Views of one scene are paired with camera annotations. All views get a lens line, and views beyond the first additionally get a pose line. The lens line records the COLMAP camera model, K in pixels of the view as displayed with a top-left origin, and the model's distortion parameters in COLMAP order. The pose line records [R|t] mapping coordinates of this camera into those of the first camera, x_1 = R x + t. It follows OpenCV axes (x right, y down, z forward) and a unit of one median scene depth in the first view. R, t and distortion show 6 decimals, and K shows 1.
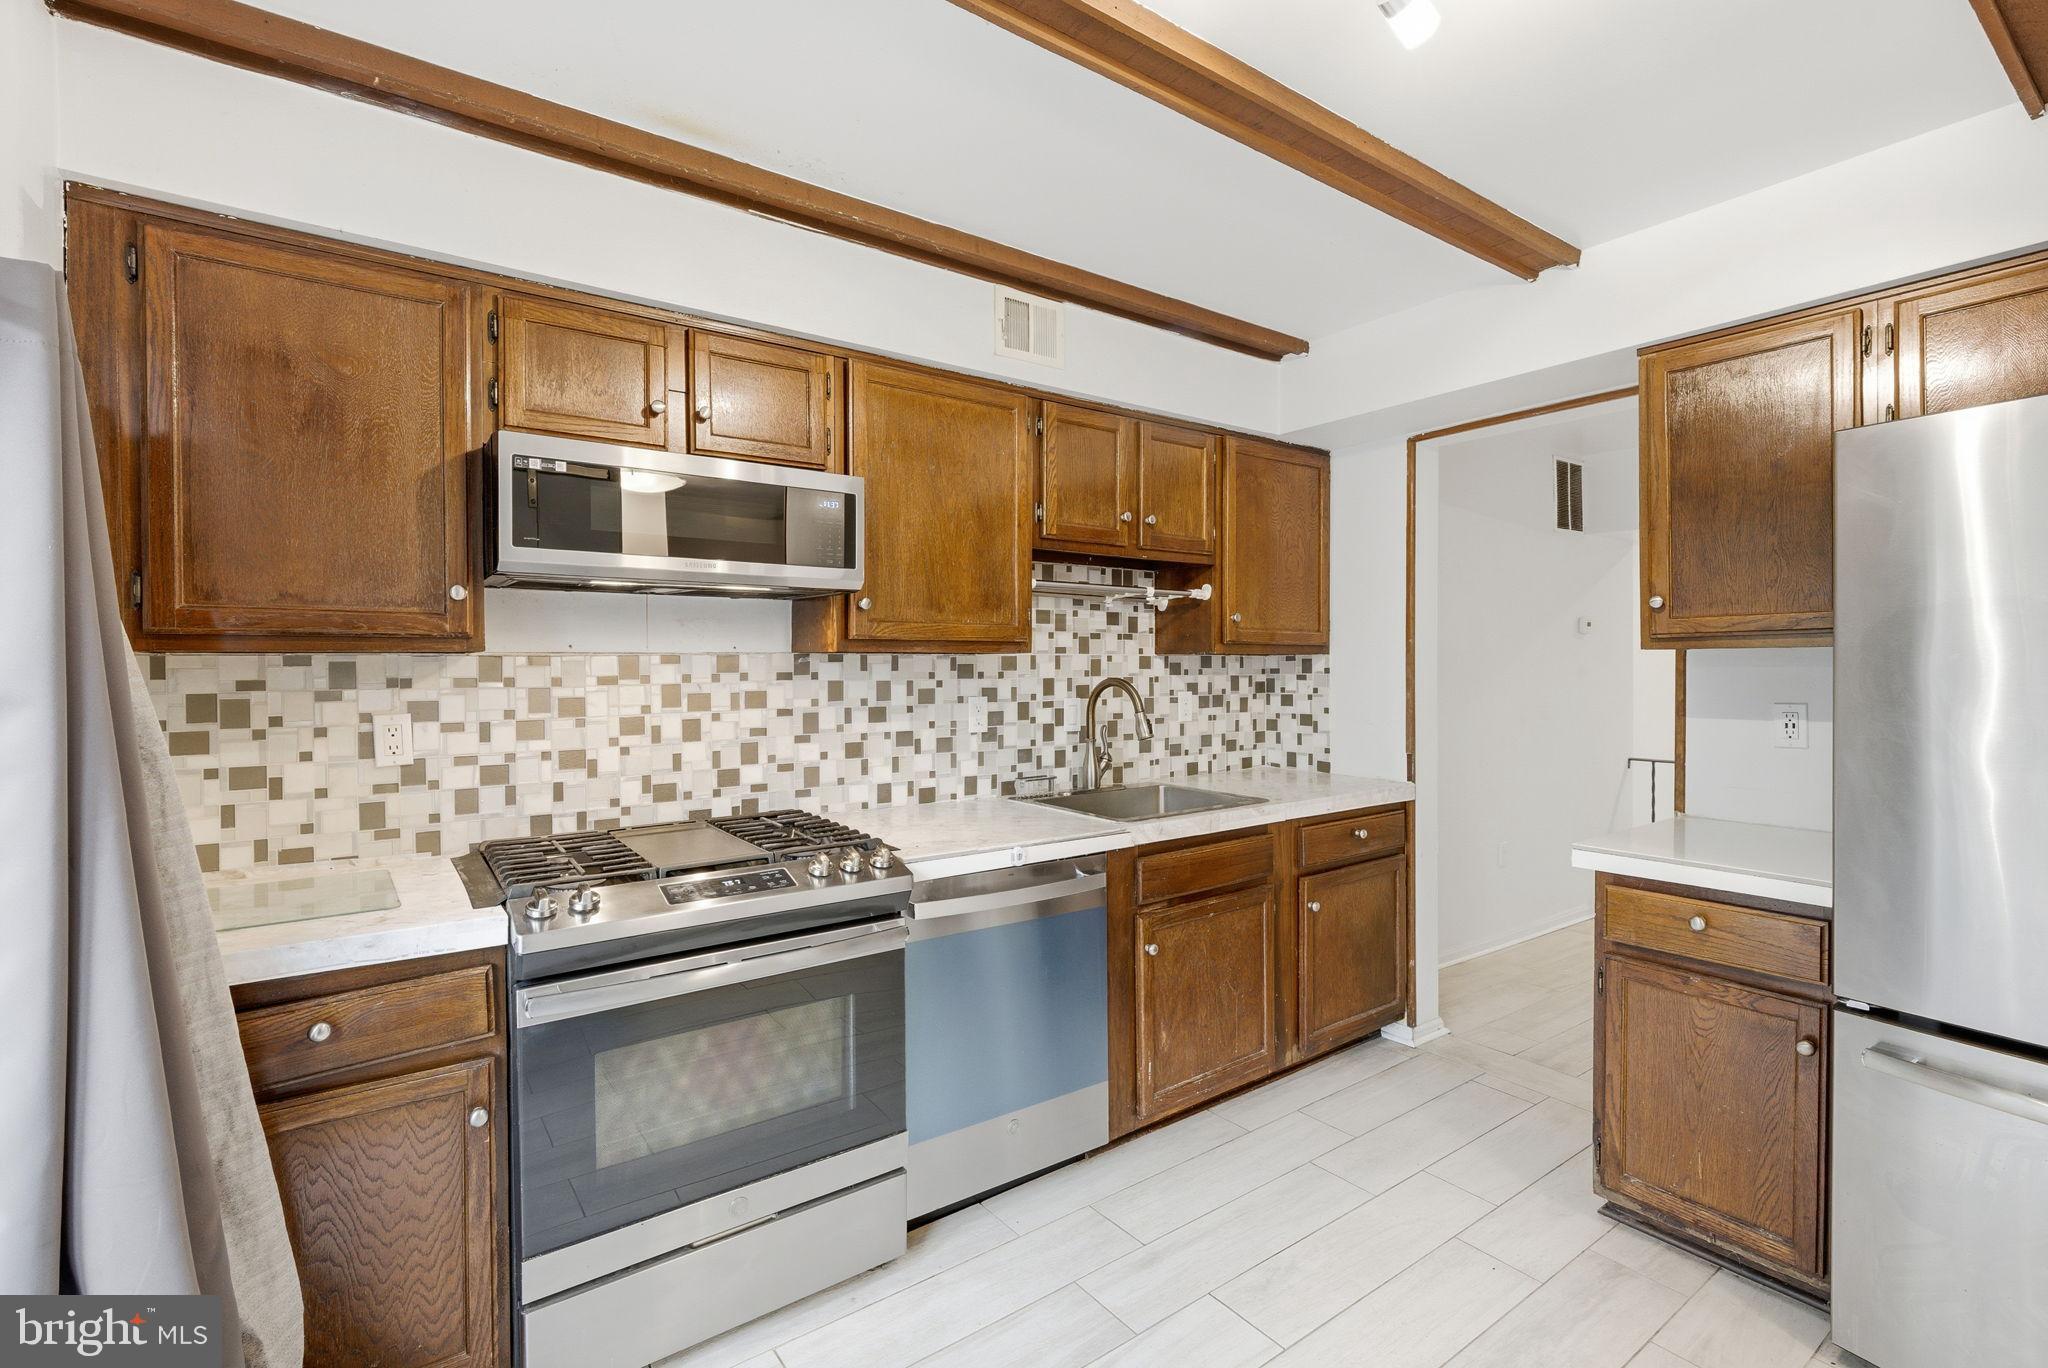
lens RADIAL K [[928.9, 0, 1023.3], [0, 928.9, 678.5], [0, 0, 1]] dist [-0.001808, 0.002561]
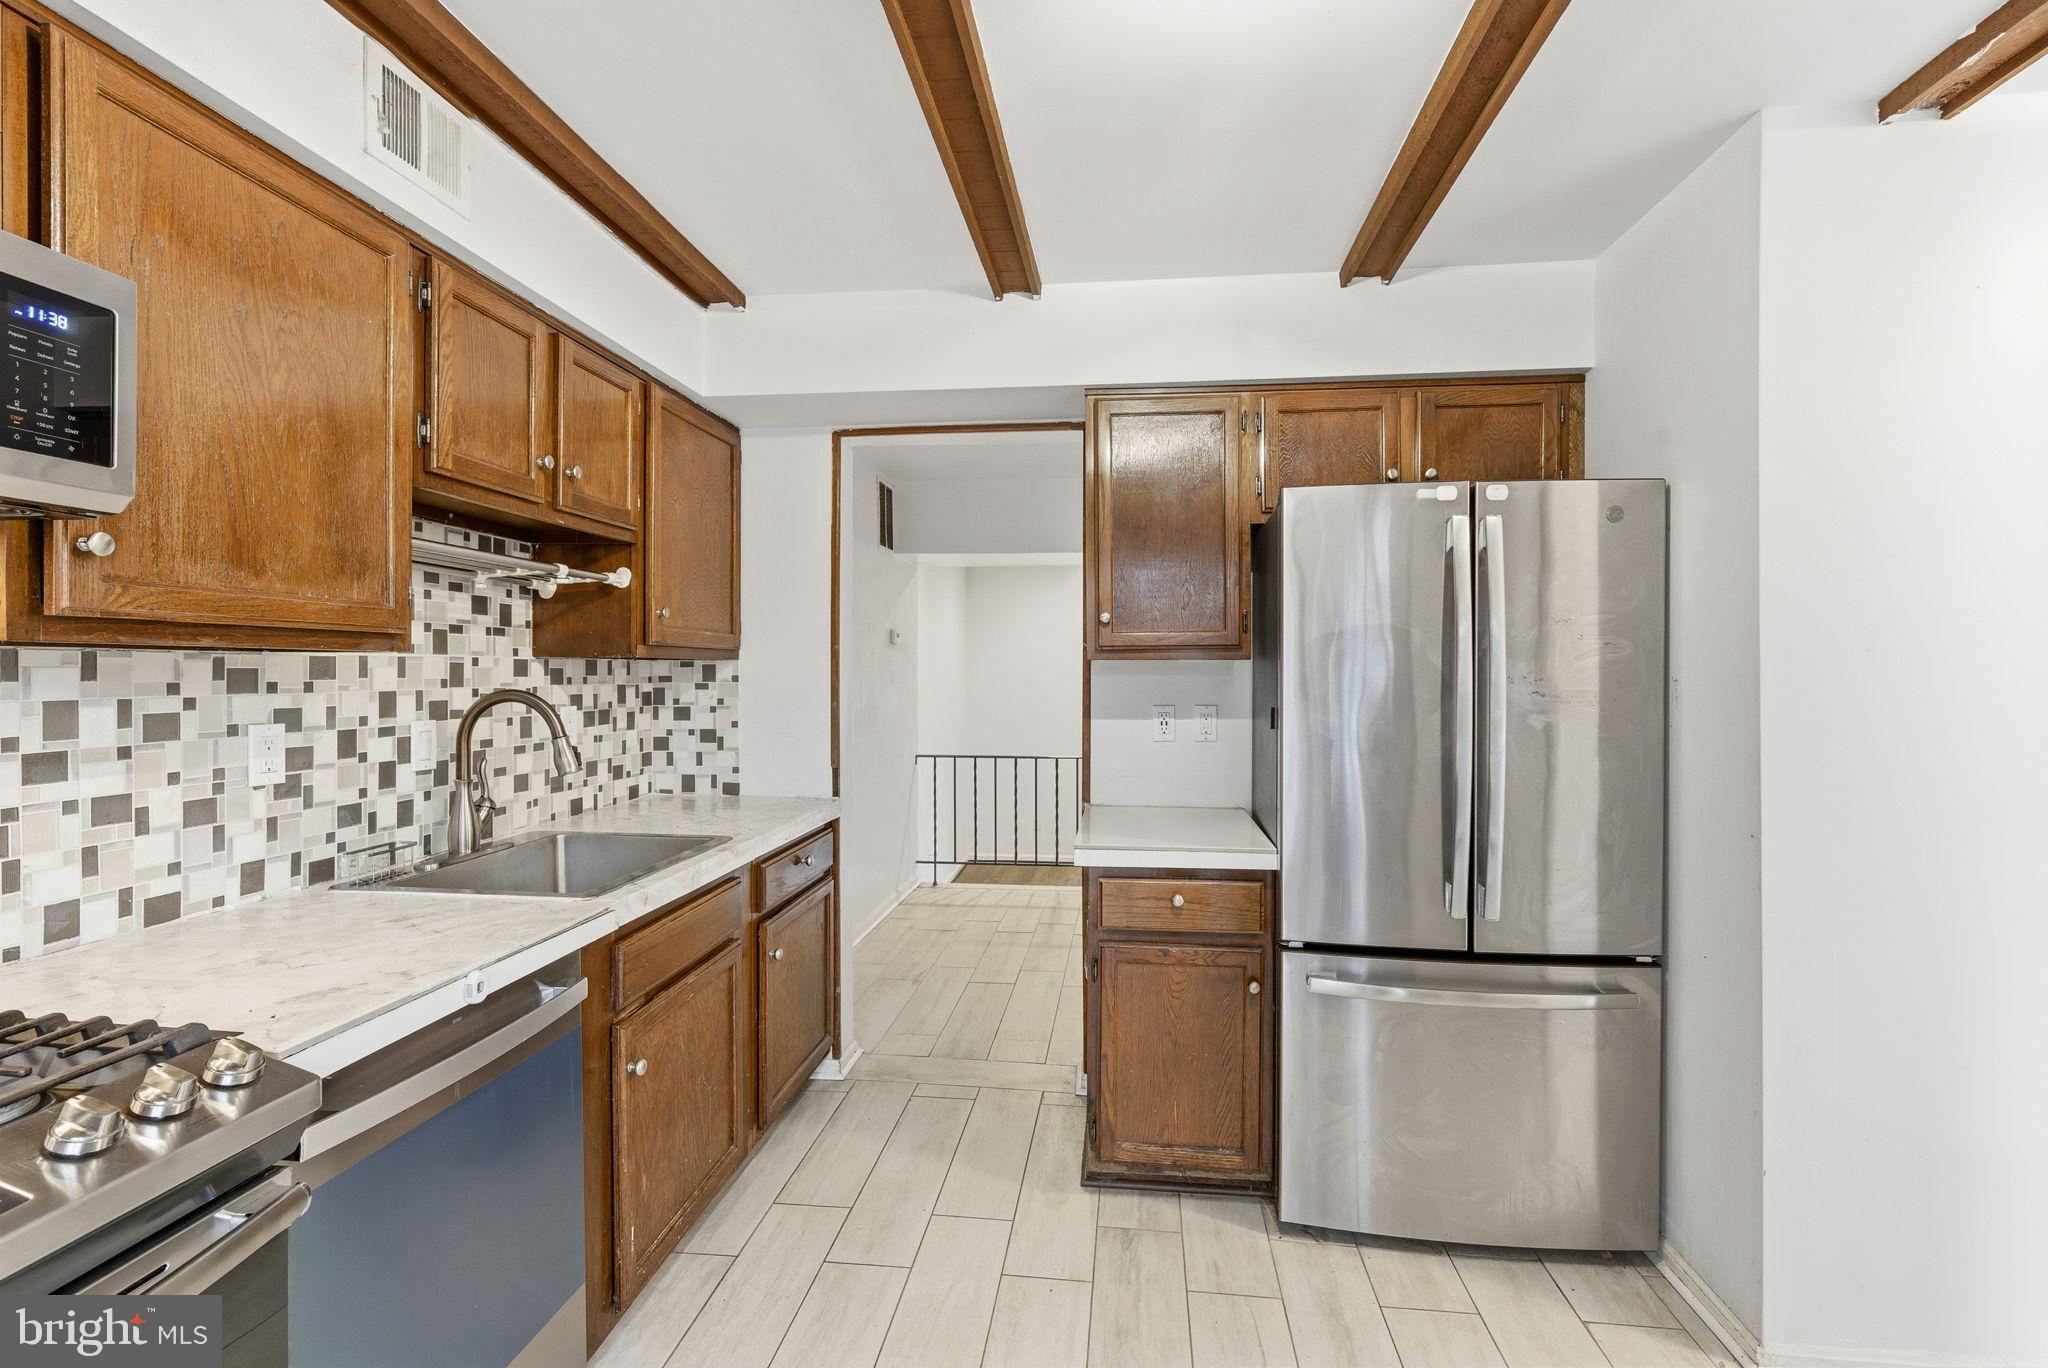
lens RADIAL K [[928.9, 0, 1030.6], [0, 928.9, 674.8], [0, 0, 1]] dist [-0.001808, 0.002561]
pose [[0.667820, 0.001511, 0.744321, -0.164698], [0.006429, 0.999949, -0.007798, -0.004058], [-0.744295, 0.009993, 0.667776, 0.247594]]
